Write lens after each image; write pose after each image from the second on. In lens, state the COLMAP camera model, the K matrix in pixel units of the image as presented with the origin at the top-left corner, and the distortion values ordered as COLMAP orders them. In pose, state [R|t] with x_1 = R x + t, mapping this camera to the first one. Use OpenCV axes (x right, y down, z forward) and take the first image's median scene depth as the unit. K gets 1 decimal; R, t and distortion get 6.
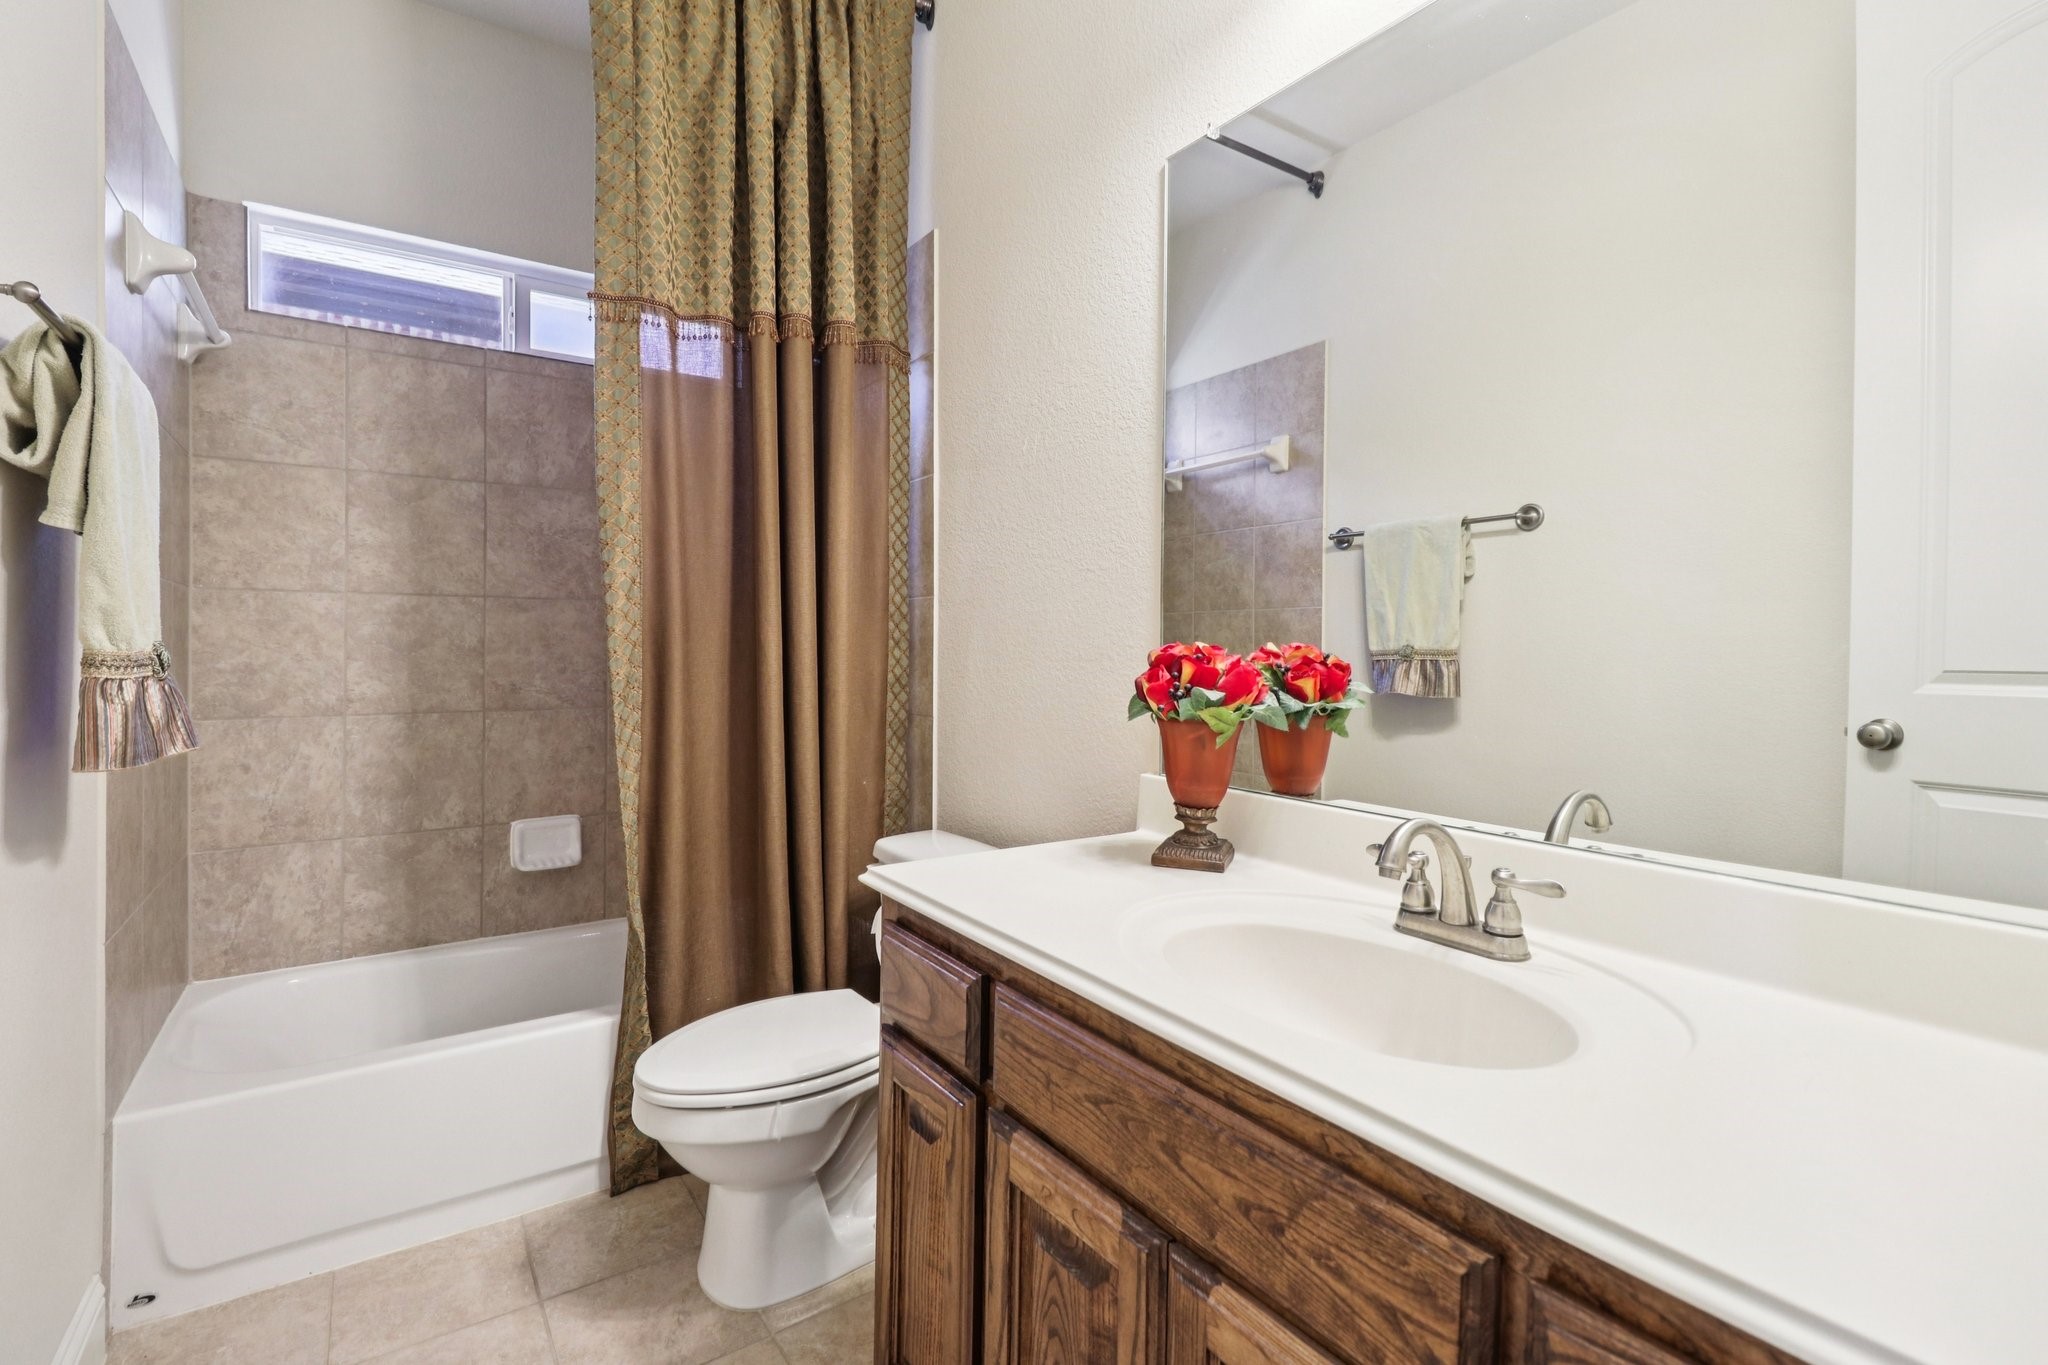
lens RADIAL K [[965.3, 0, 1017.2], [0, 965.3, 667.9], [0, 0, 1]] dist [-0.007337, -0.009793]
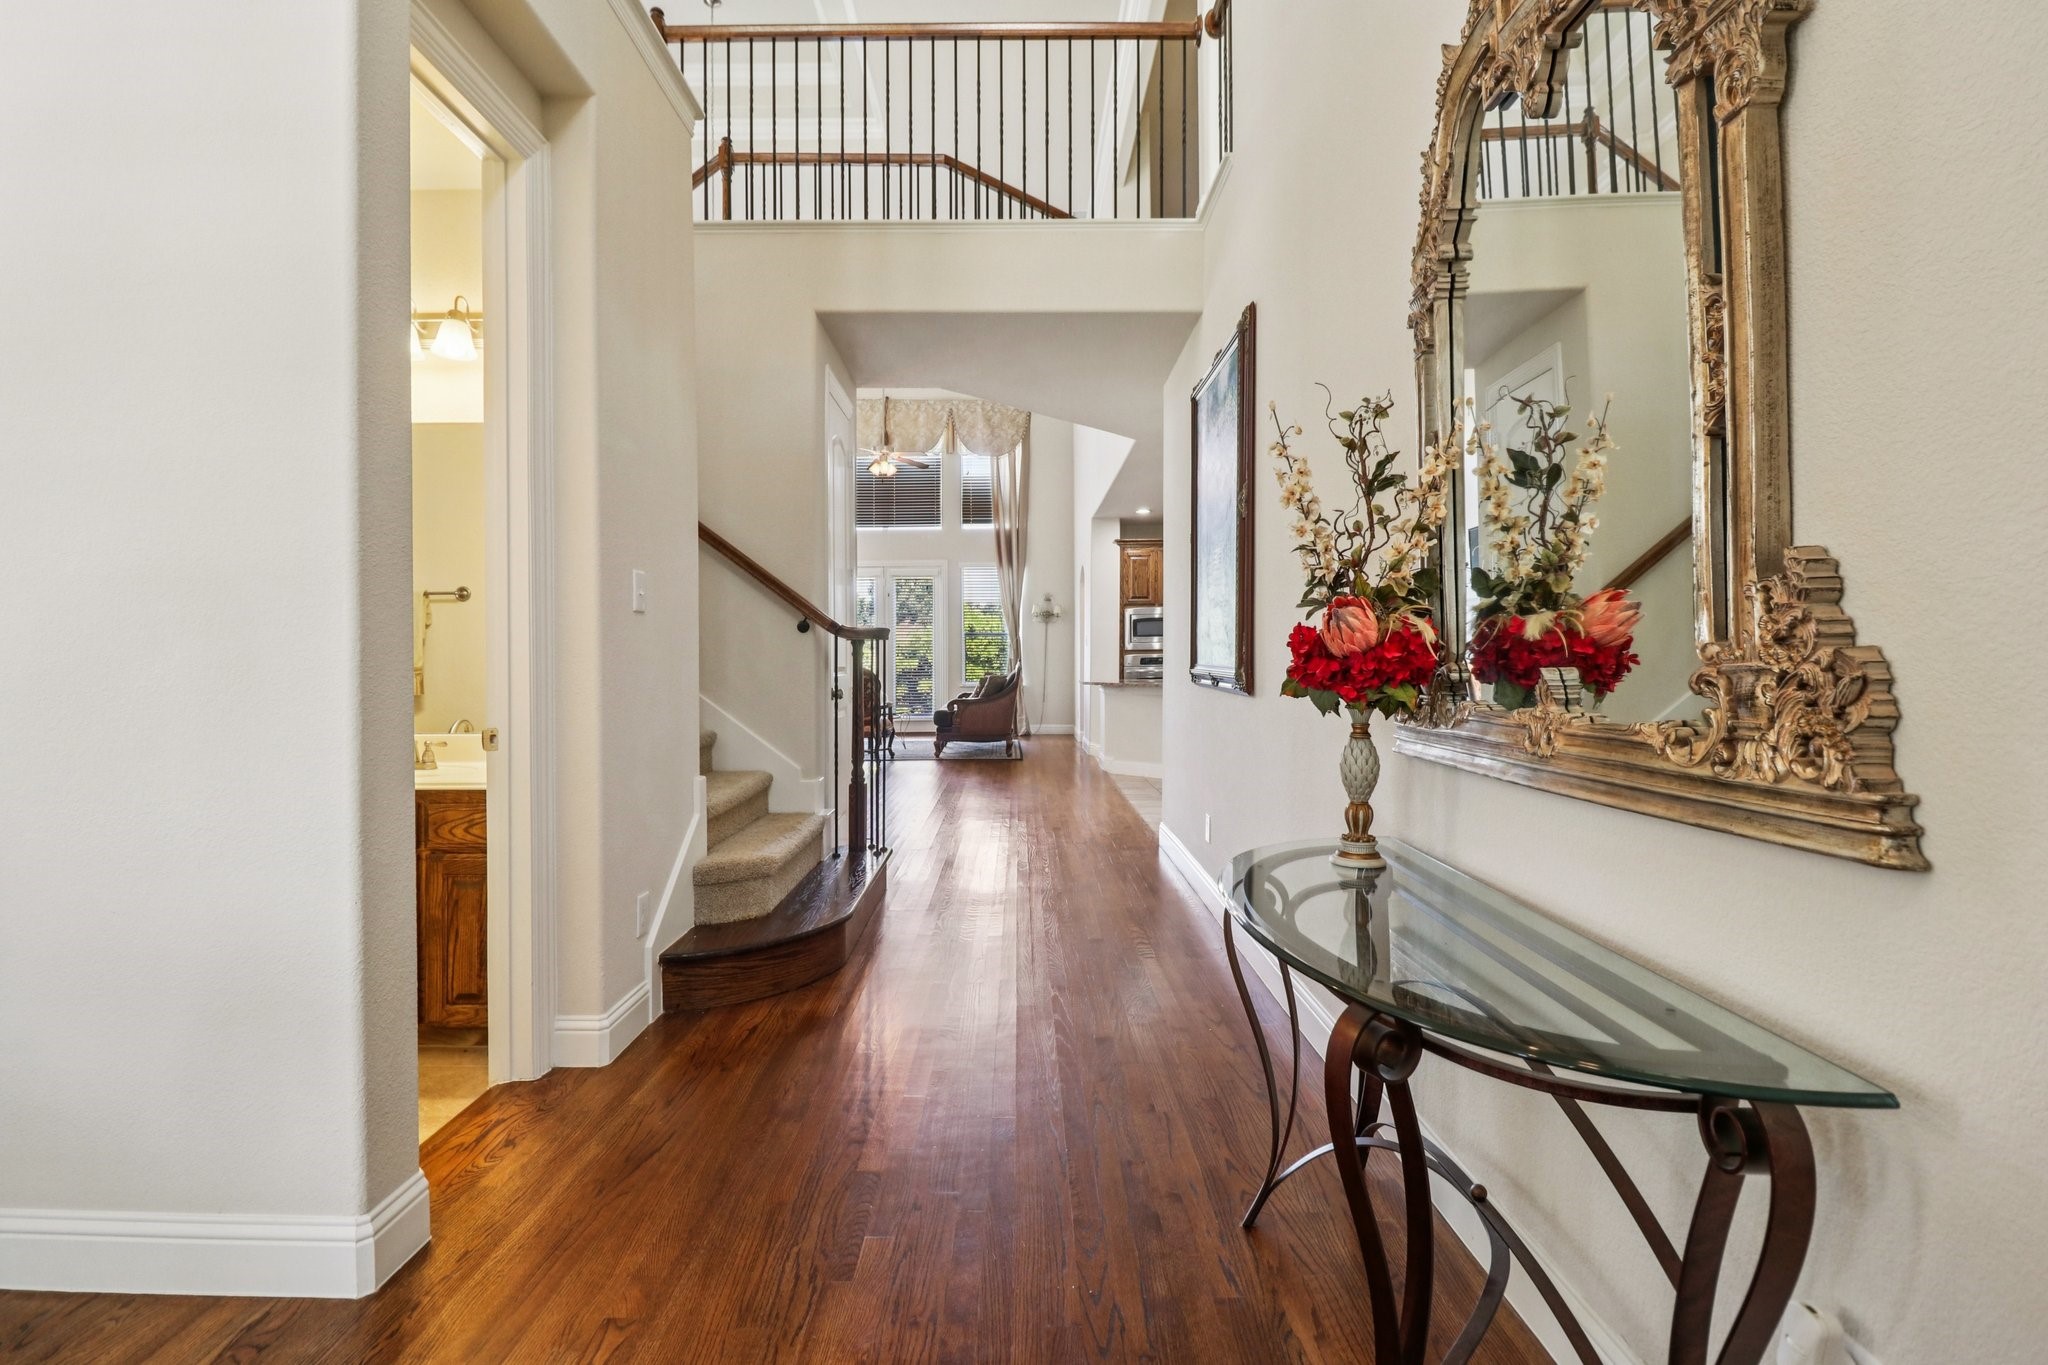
lens RADIAL K [[965.3, 0, 1016.4], [0, 965.3, 668.8], [0, 0, 1]] dist [-0.007337, -0.009793]
pose [[0.571461, -0.009322, 0.820576, -0.510113], [0.023858, 0.999702, -0.005259, 0.027284], [-0.820282, 0.022582, 0.571513, -1.256634]]
